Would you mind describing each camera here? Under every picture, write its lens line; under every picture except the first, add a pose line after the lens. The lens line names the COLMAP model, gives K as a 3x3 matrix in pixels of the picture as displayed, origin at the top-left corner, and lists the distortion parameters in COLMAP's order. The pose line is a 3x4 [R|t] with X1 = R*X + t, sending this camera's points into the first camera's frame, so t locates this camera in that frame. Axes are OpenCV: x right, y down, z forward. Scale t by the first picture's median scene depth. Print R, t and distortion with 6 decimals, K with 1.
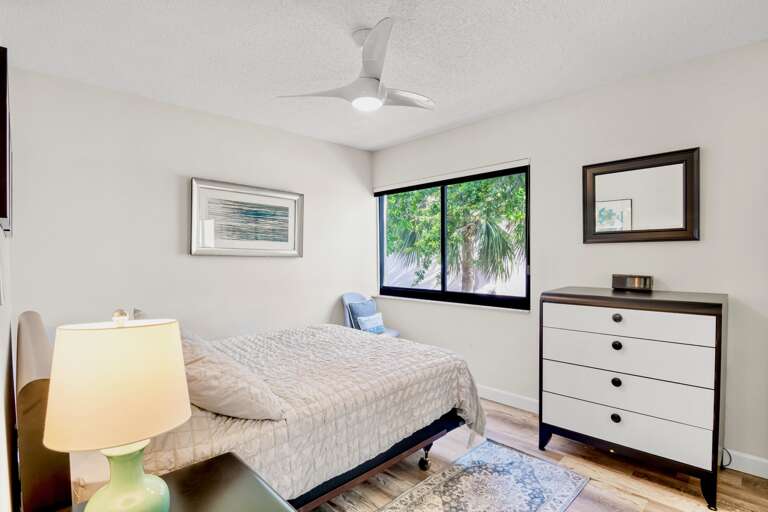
lens RADIAL K [[378.9, 0, 392.7], [0, 378.9, 255.9], [0, 0, 1]] dist [-0.000745, -0.000305]
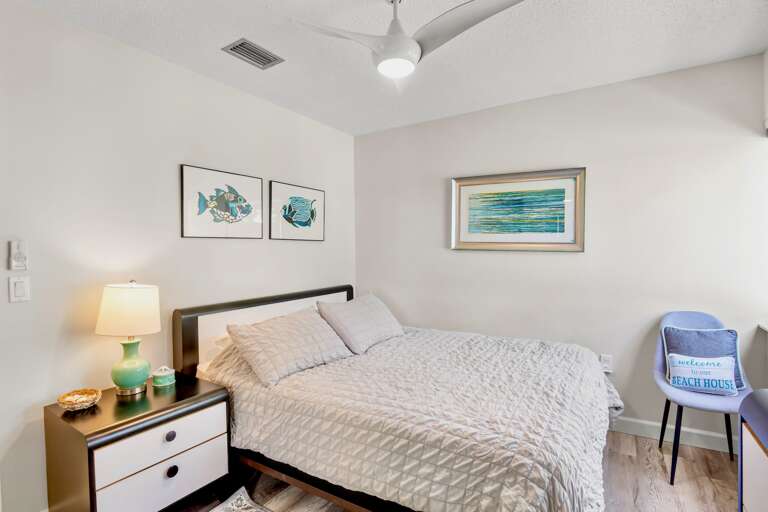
lens RADIAL K [[378.9, 0, 392.7], [0, 378.9, 255.9], [0, 0, 1]] dist [-0.000745, -0.000305]
pose [[0.242981, 0.021772, -0.969787, 0.436234], [-0.001015, 0.999753, 0.022191, -0.005658], [0.970030, -0.004408, 0.242943, 0.494053]]
